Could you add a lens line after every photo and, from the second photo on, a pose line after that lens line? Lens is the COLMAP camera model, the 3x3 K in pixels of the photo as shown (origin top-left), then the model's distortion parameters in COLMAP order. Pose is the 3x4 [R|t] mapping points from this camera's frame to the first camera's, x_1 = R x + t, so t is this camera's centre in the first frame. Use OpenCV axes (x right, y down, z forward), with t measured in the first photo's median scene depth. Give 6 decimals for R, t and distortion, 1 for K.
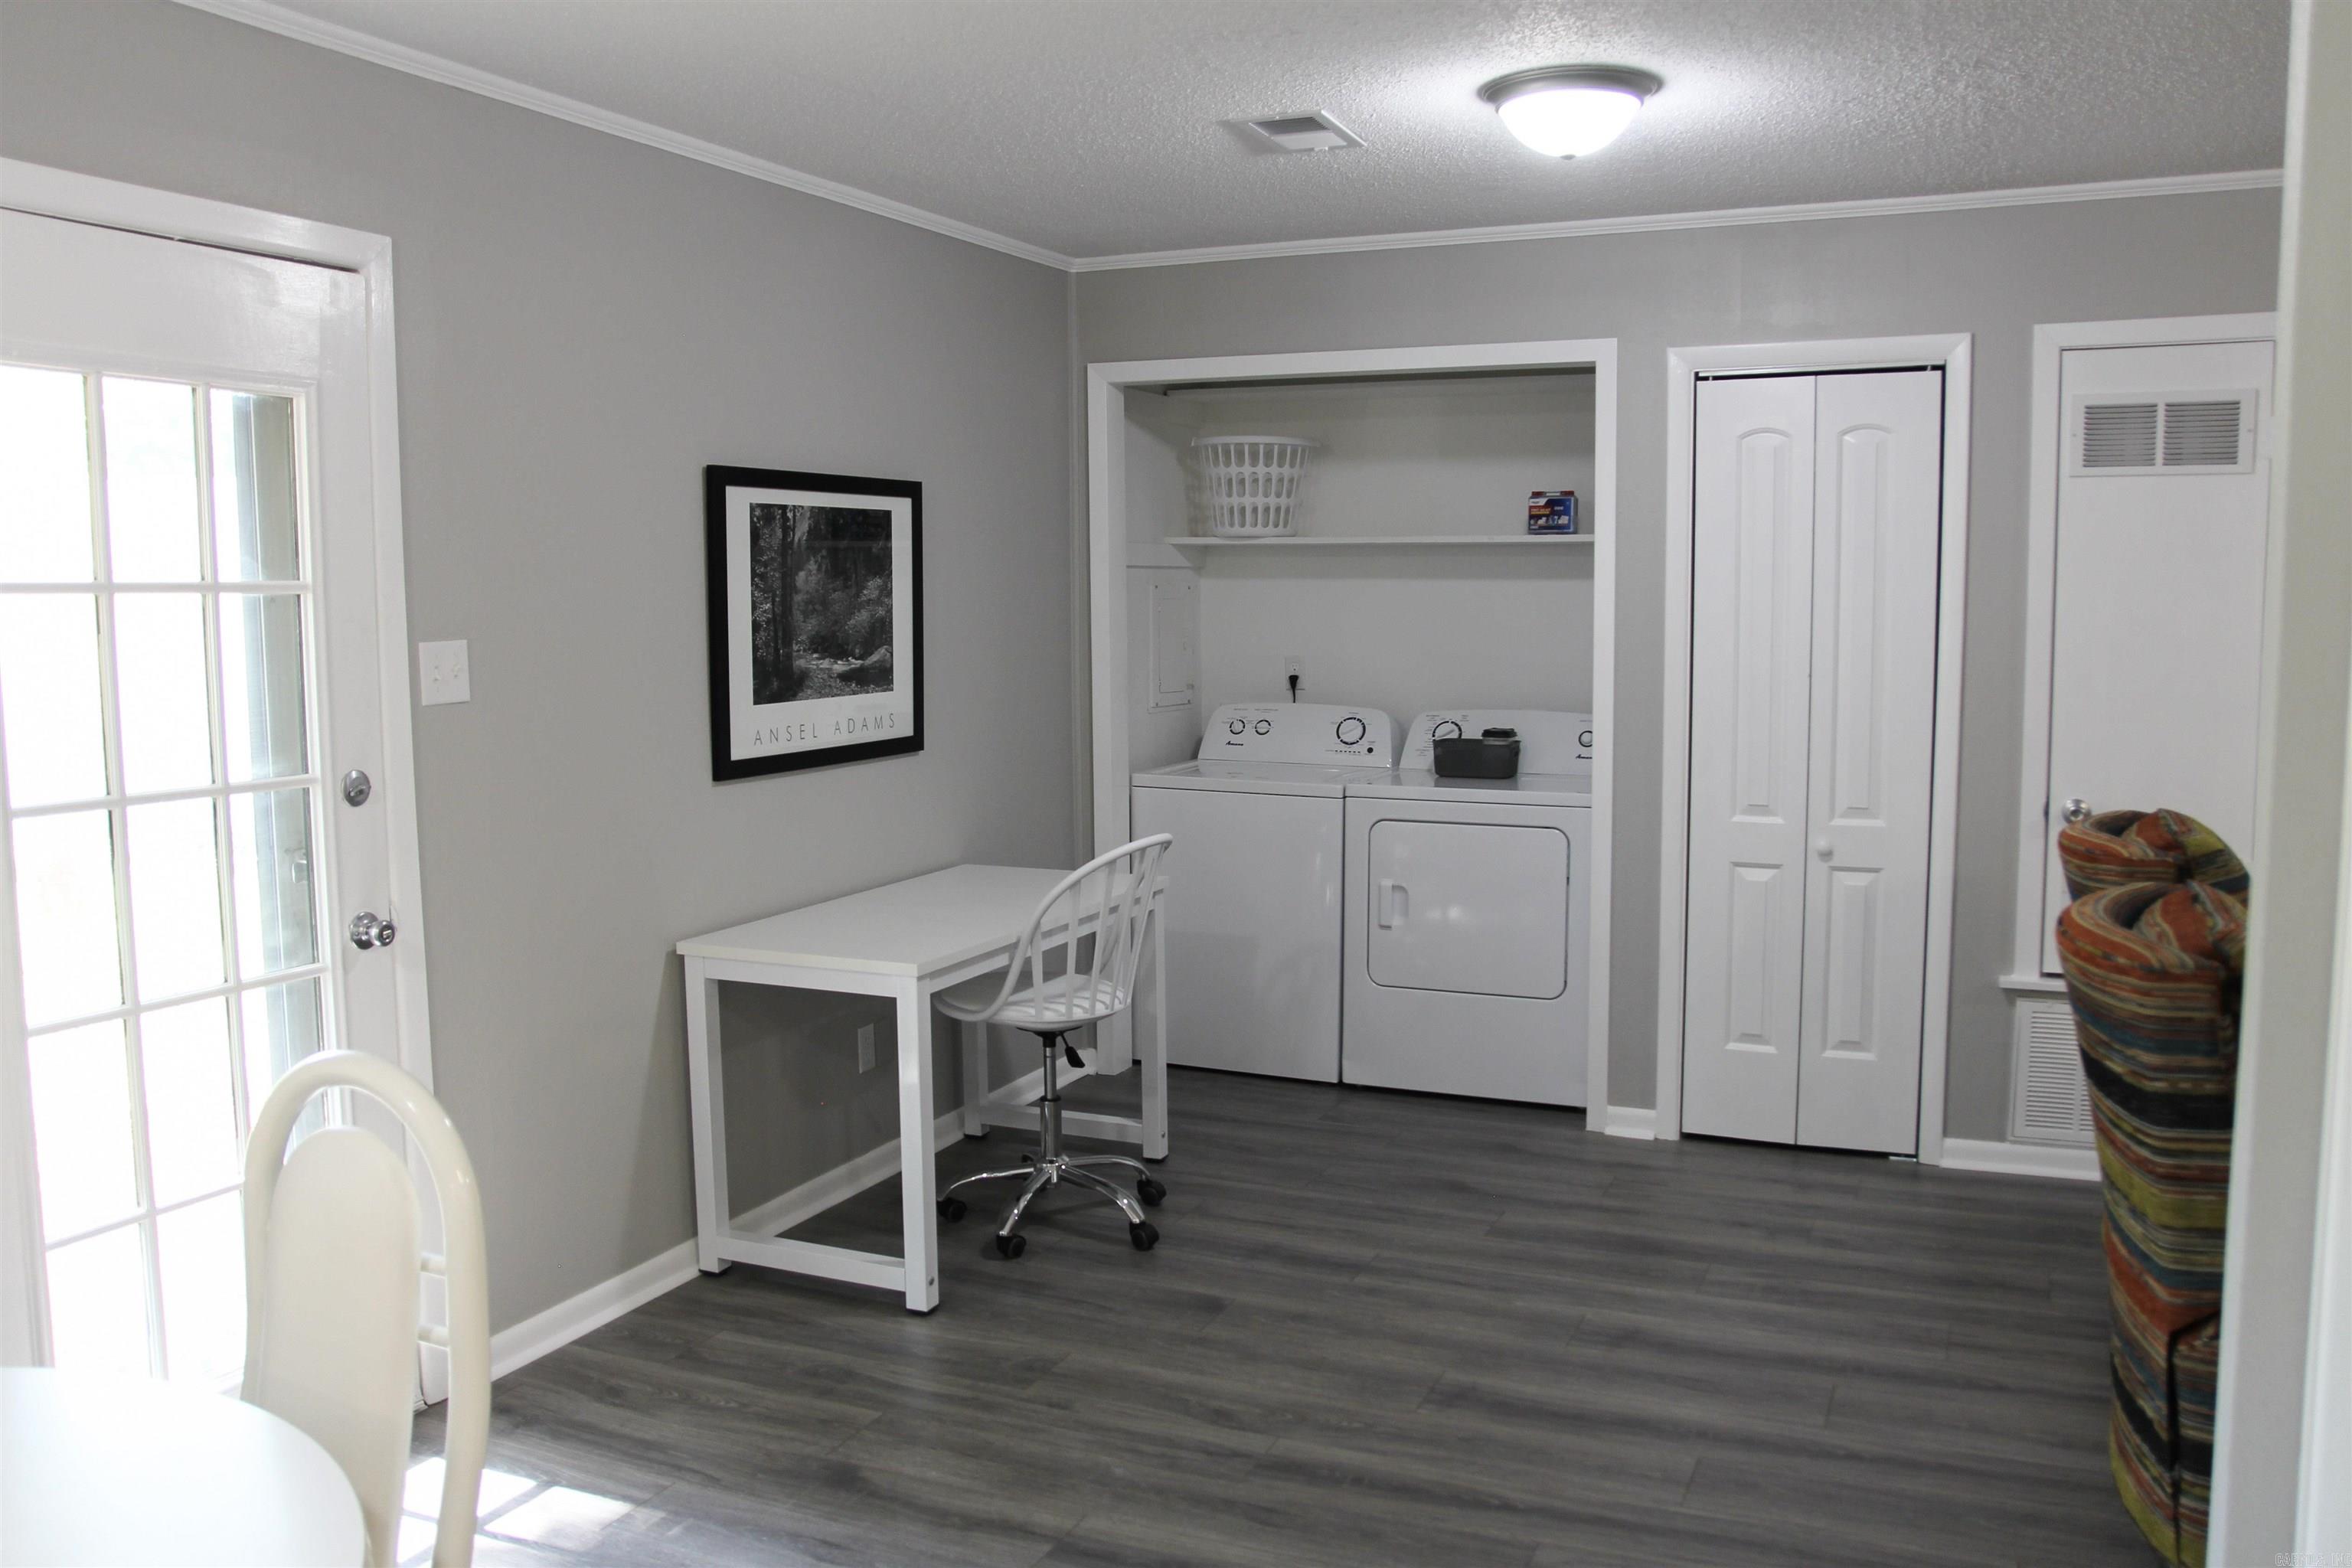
lens RADIAL K [[1885.3, 0, 1169.2], [0, 1885.3, 790.5], [0, 0, 1]] dist [-0.127126, 0.111112]
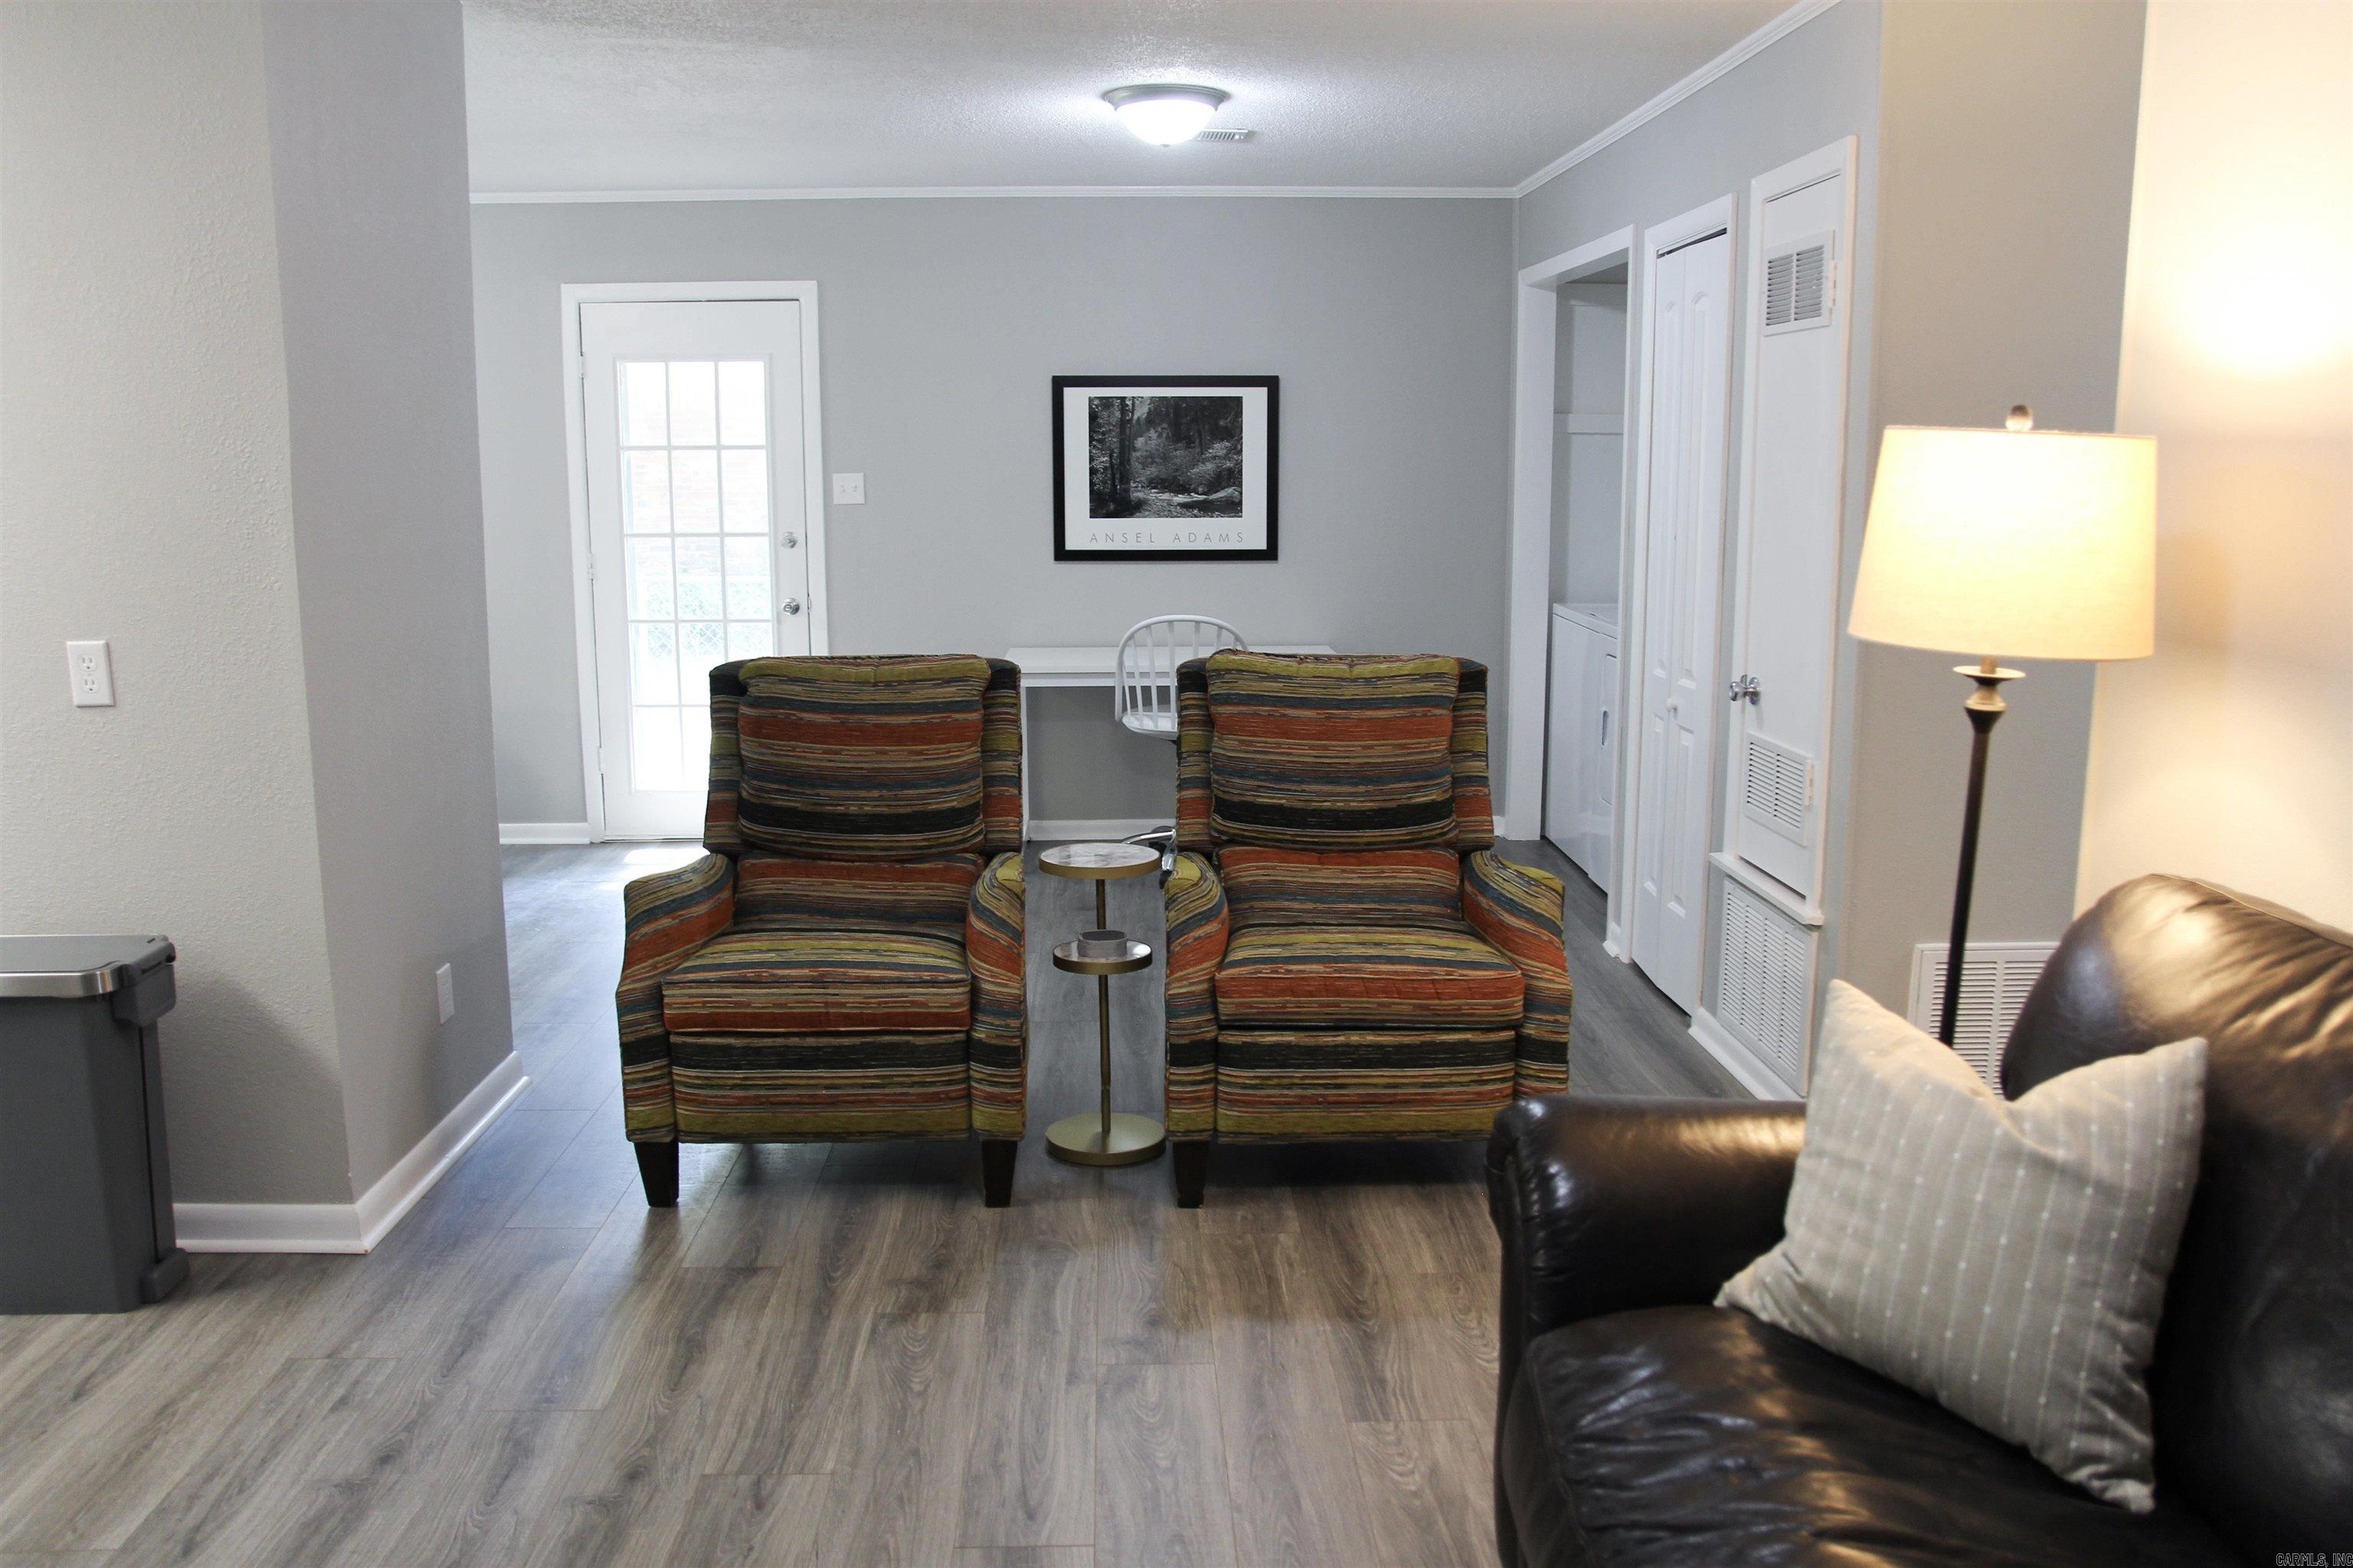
lens RADIAL K [[1886.2, 0, 1176.5], [0, 1886.2, 779.3], [0, 0, 1]] dist [-0.127126, 0.111112]
pose [[0.432273, 0.162335, -0.887011, 1.278441], [-0.099542, 0.986241, 0.131985, -0.042886], [0.896232, 0.031241, 0.442484, 0.318217]]
